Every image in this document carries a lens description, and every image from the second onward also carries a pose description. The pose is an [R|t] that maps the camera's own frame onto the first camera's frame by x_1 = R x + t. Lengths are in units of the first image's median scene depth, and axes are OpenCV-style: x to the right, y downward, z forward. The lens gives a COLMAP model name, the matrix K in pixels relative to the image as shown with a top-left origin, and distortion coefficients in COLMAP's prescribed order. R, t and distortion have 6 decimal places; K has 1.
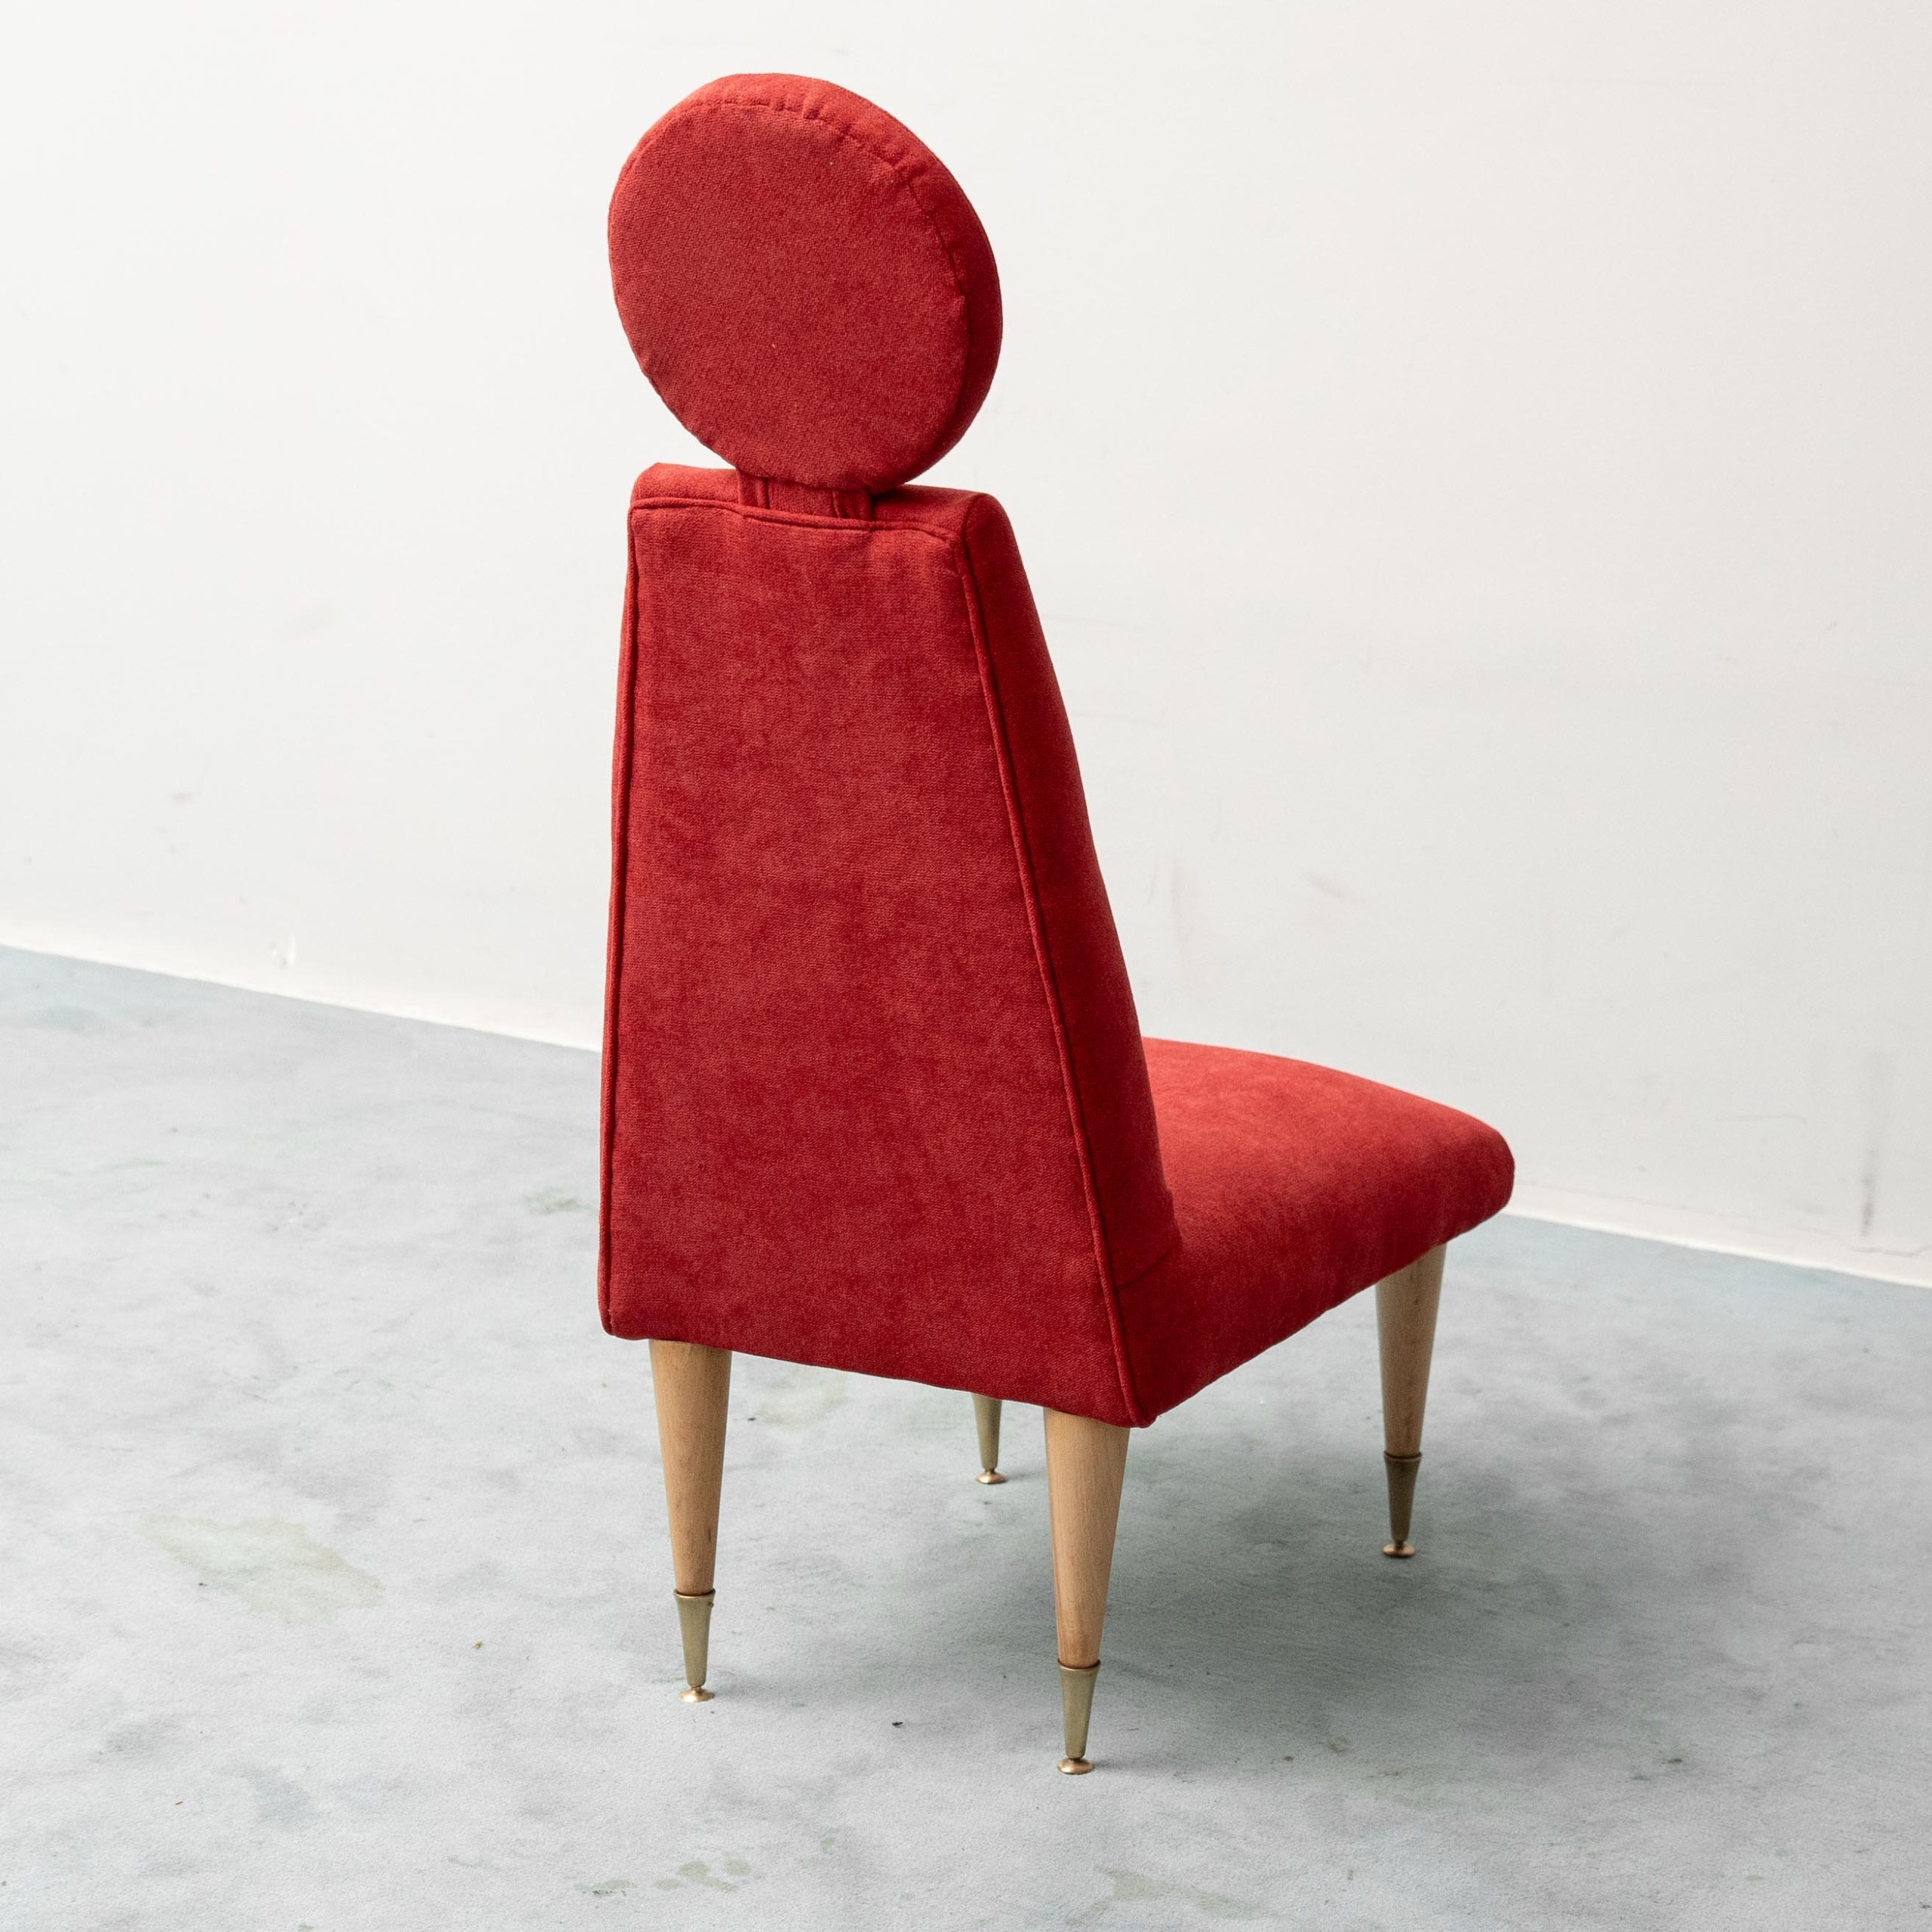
lens RADIAL K [[5069.5, 0, 966.0], [0, 5069.5, 966.0], [0, 0, 1]] dist [0.064846, 0.323810]
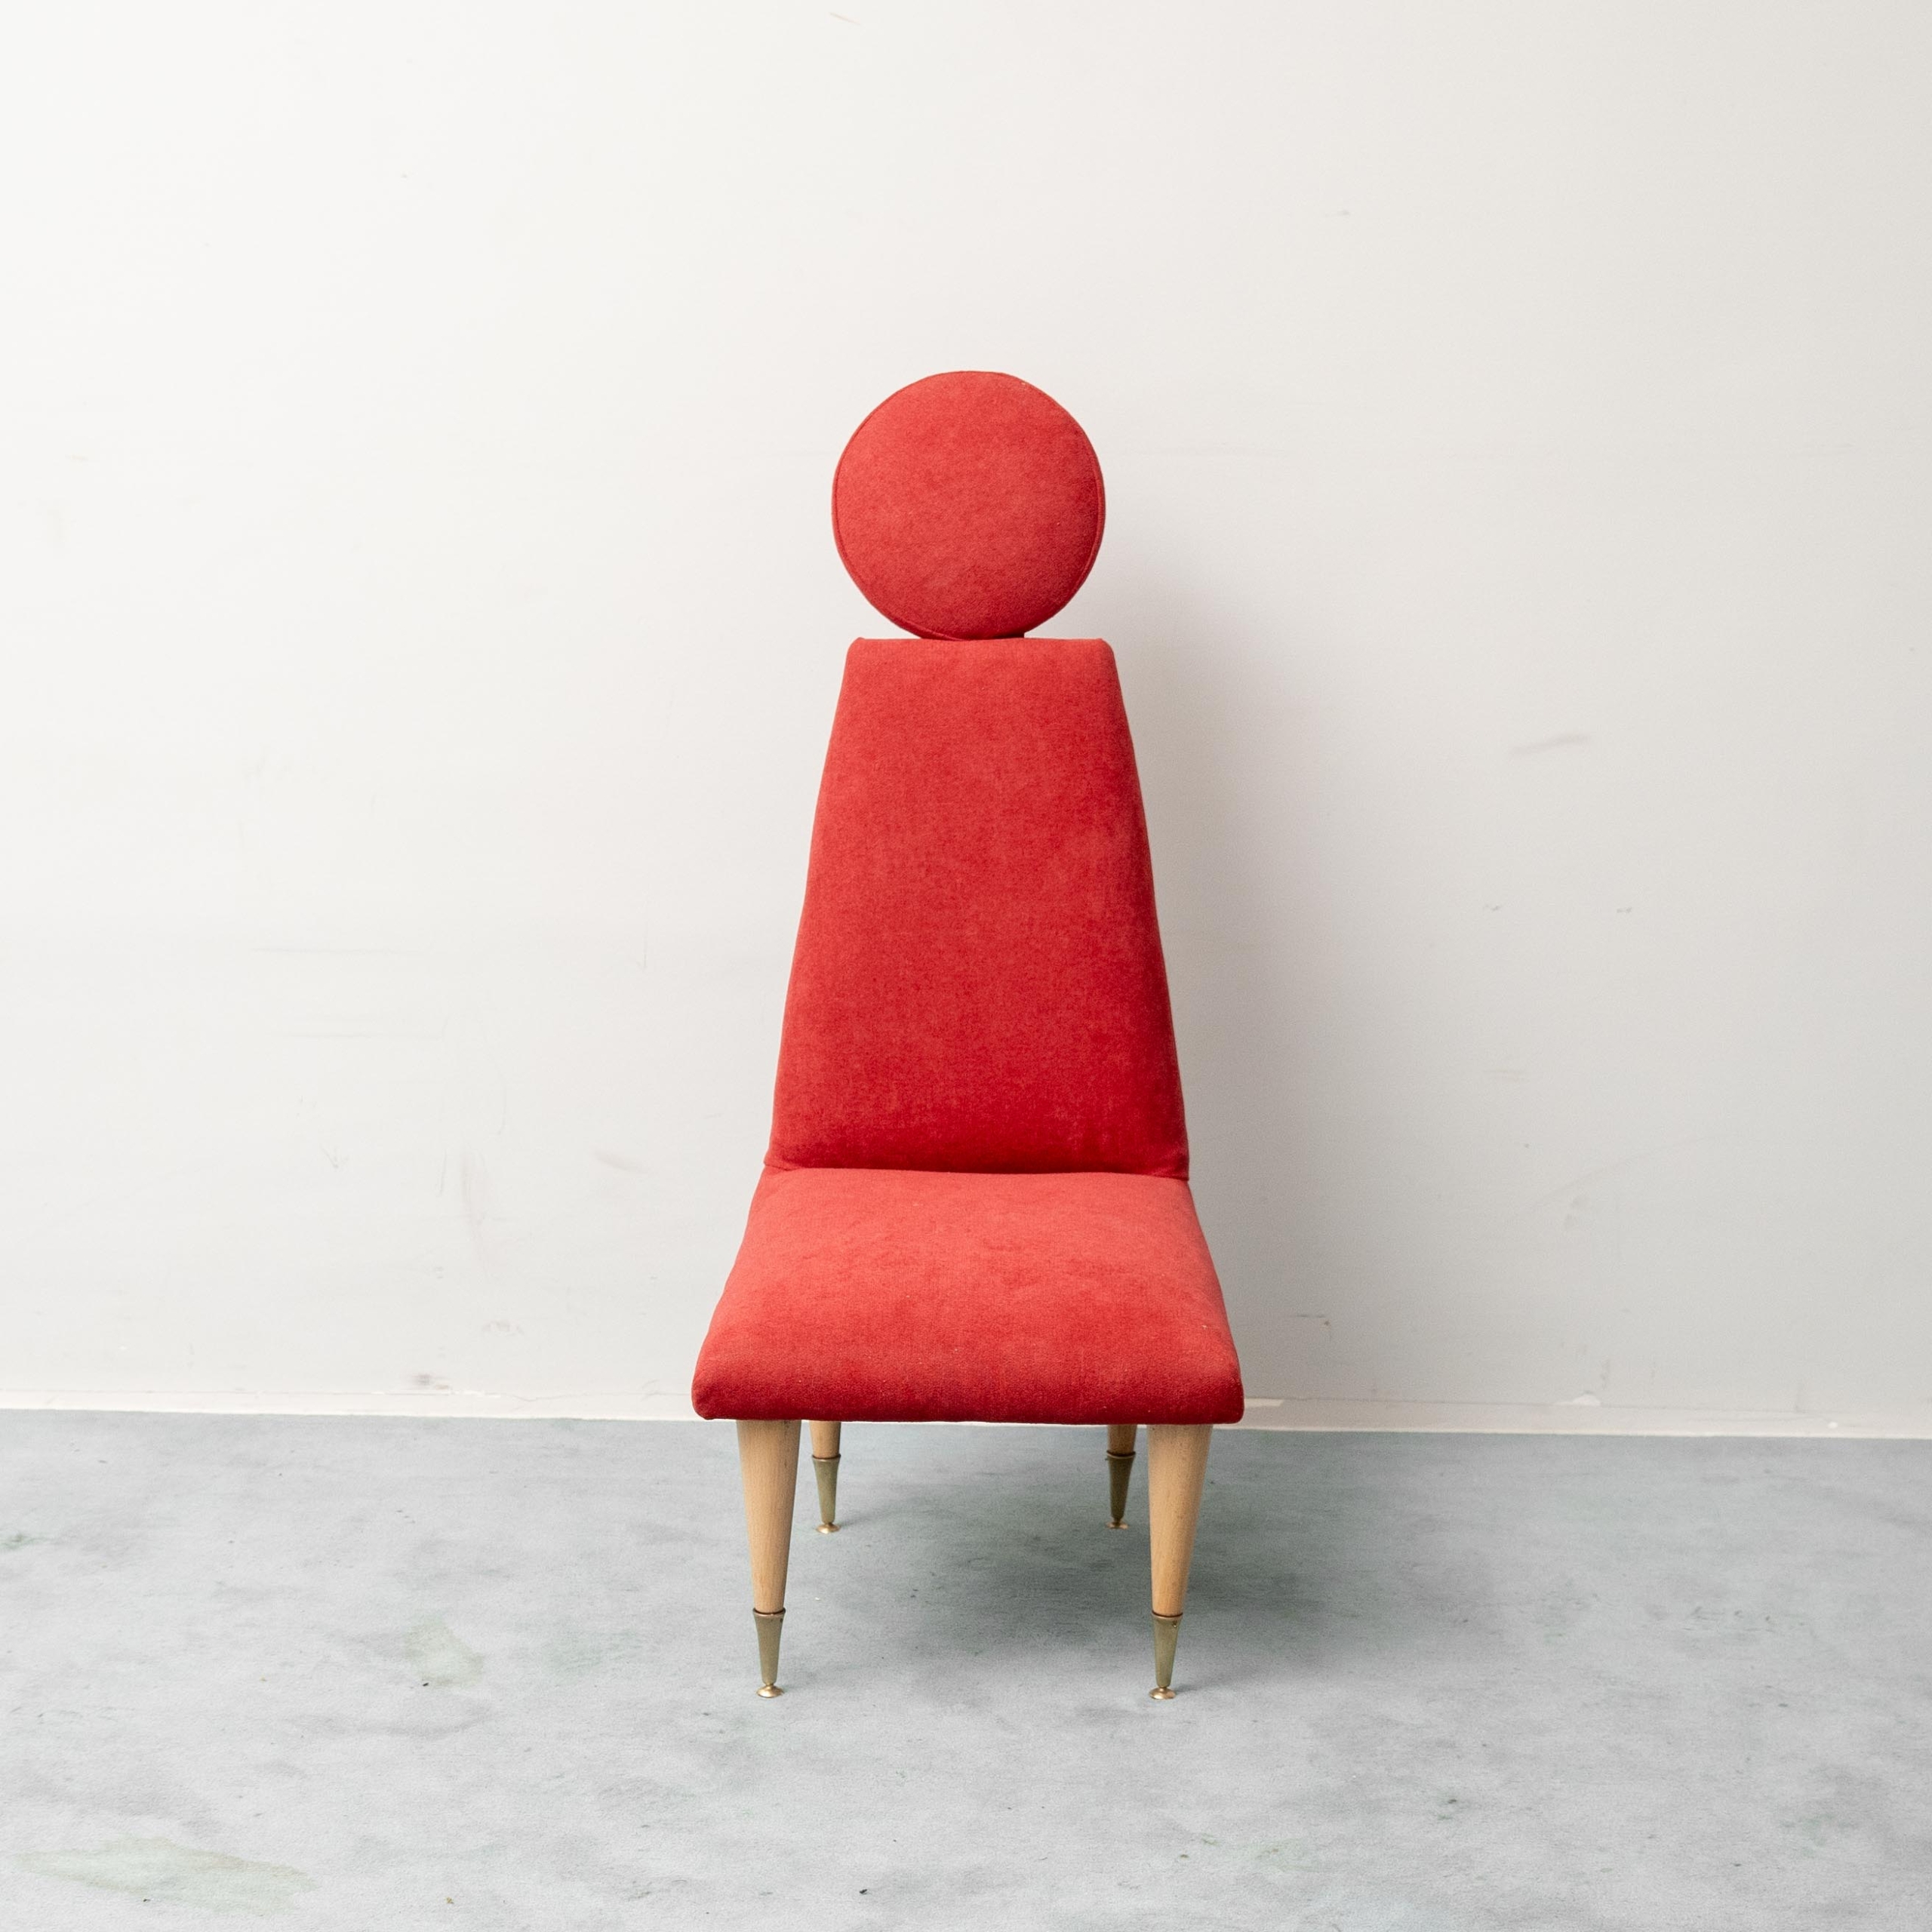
lens RADIAL K [[4876.8, 0, 966.0], [0, 4876.8, 966.0], [0, 0, 1]] dist [0.035251, 0.326414]
pose [[0.885911, -0.098148, 0.453354, -0.452122], [0.123887, 0.991919, -0.027347, -0.025164], [-0.447006, 0.080391, 0.890911, -0.017943]]
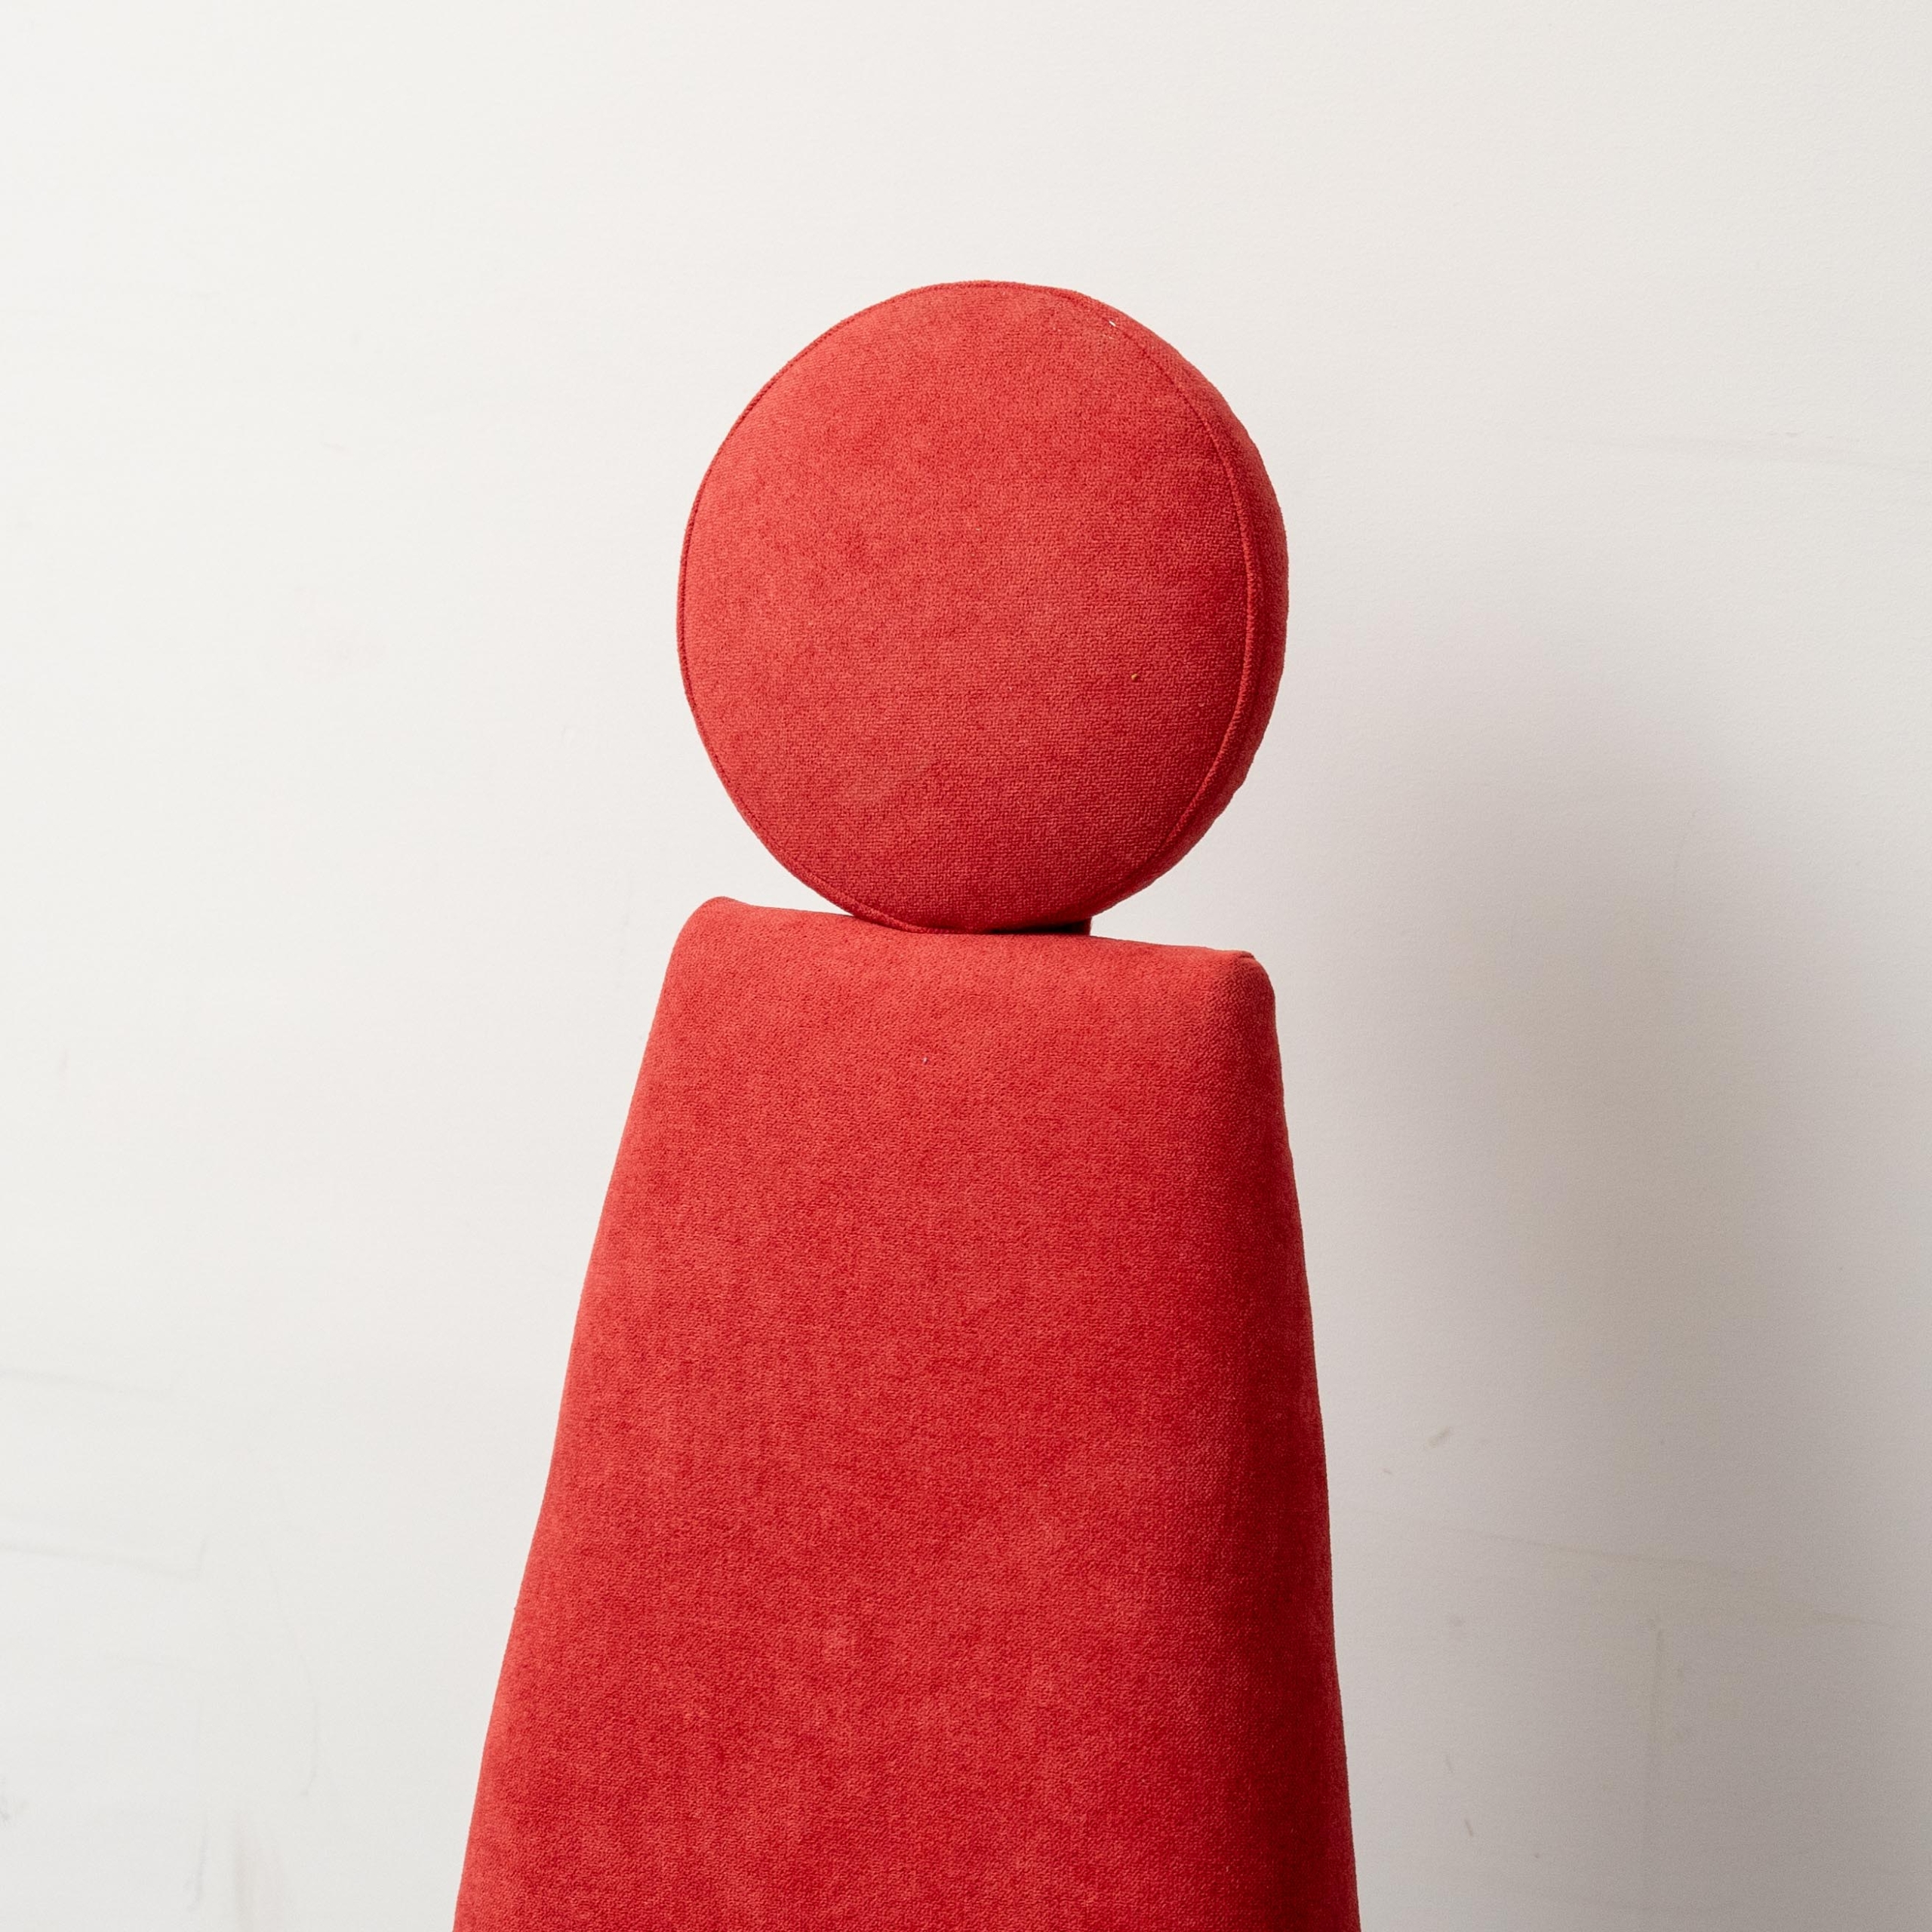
lens RADIAL K [[7646.1, 0, 966.0], [0, 7646.1, 966.0], [0, 0, 1]] dist [0.425128, -2.228064]
pose [[0.996896, -0.042873, 0.066026, 0.088130], [0.042060, 0.999022, 0.013657, -0.153333], [-0.066547, -0.010837, 0.997724, 0.274478]]
